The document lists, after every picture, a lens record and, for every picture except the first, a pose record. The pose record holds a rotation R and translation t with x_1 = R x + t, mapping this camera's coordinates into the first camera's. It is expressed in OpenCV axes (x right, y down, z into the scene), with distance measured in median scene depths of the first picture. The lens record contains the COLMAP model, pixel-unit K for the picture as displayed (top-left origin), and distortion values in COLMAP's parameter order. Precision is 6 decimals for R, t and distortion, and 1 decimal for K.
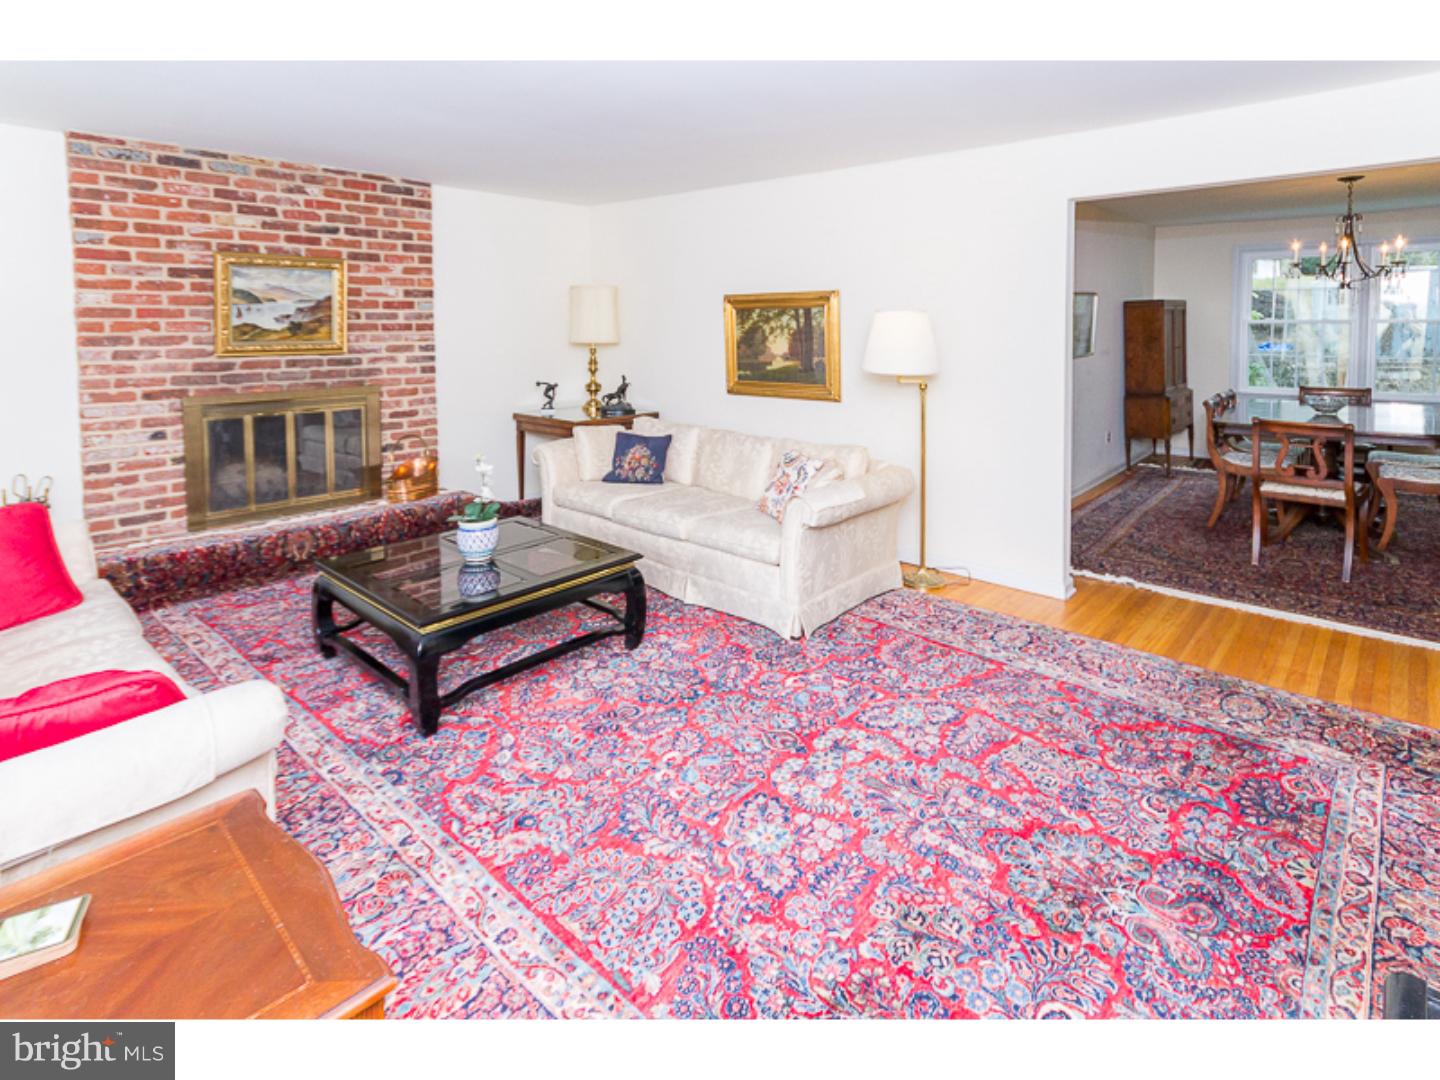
lens RADIAL K [[723.0, 0, 744.5], [0, 723.0, 456.8], [0, 0, 1]] dist [0.005153, 0.001117]
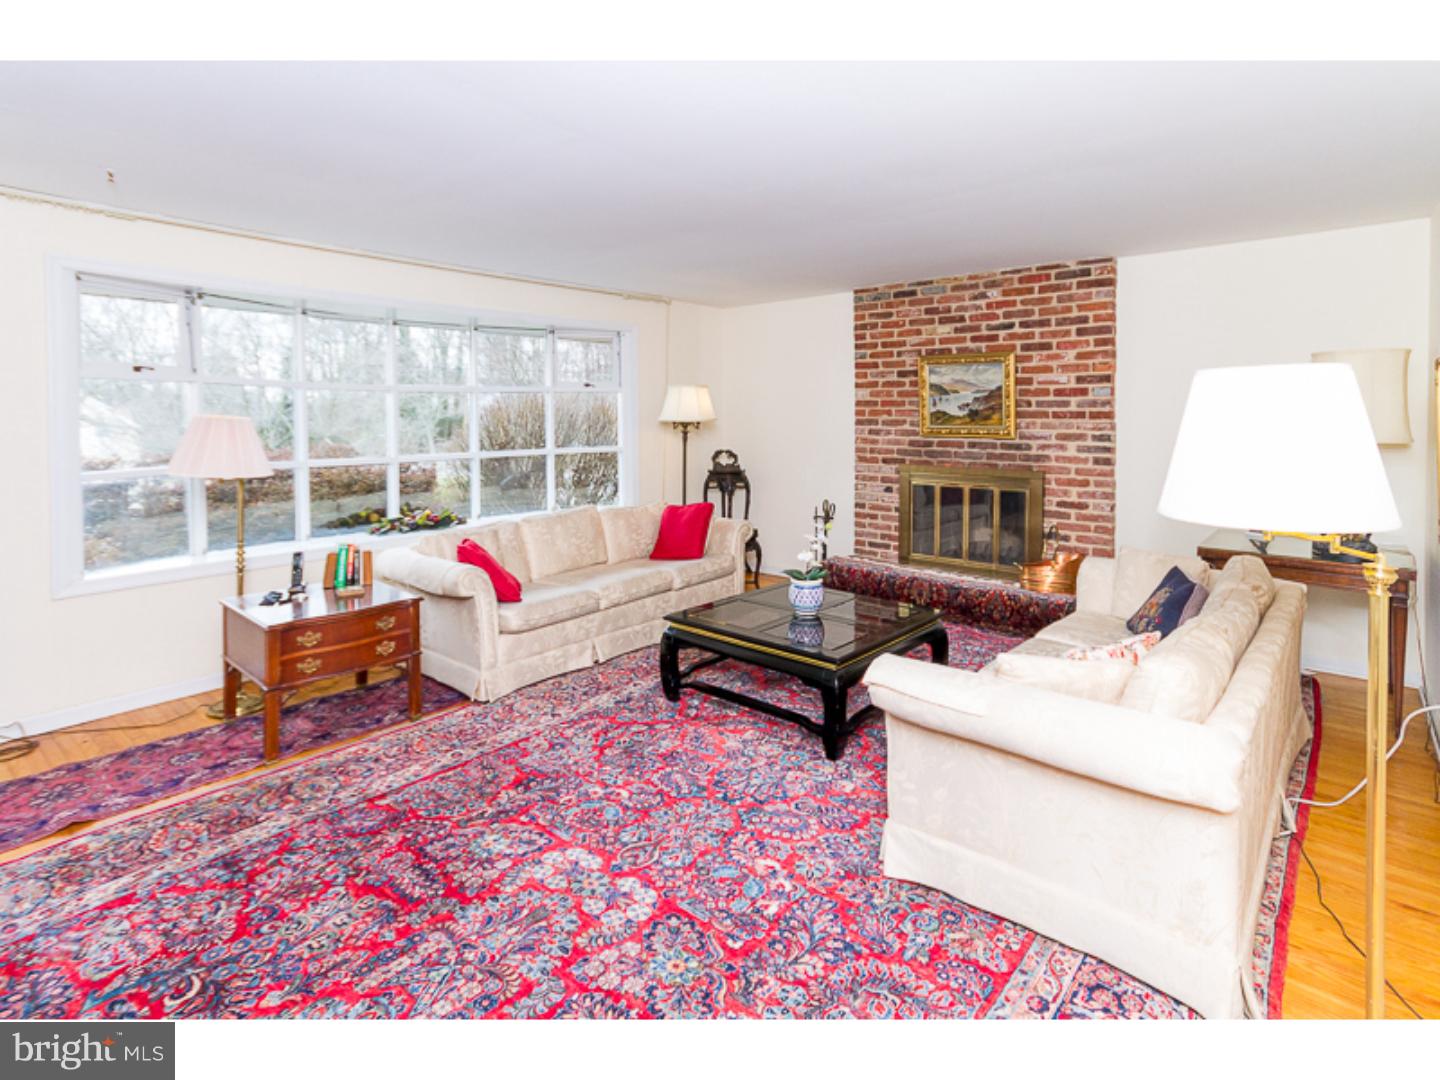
lens RADIAL K [[723.0, 0, 744.7], [0, 723.0, 515.5], [0, 0, 1]] dist [0.005153, 0.001117]
pose [[0.029927, 0.137399, -0.990064, 0.564110], [-0.190721, 0.973094, 0.129279, -0.104610], [0.981188, 0.184957, 0.055327, 0.631035]]
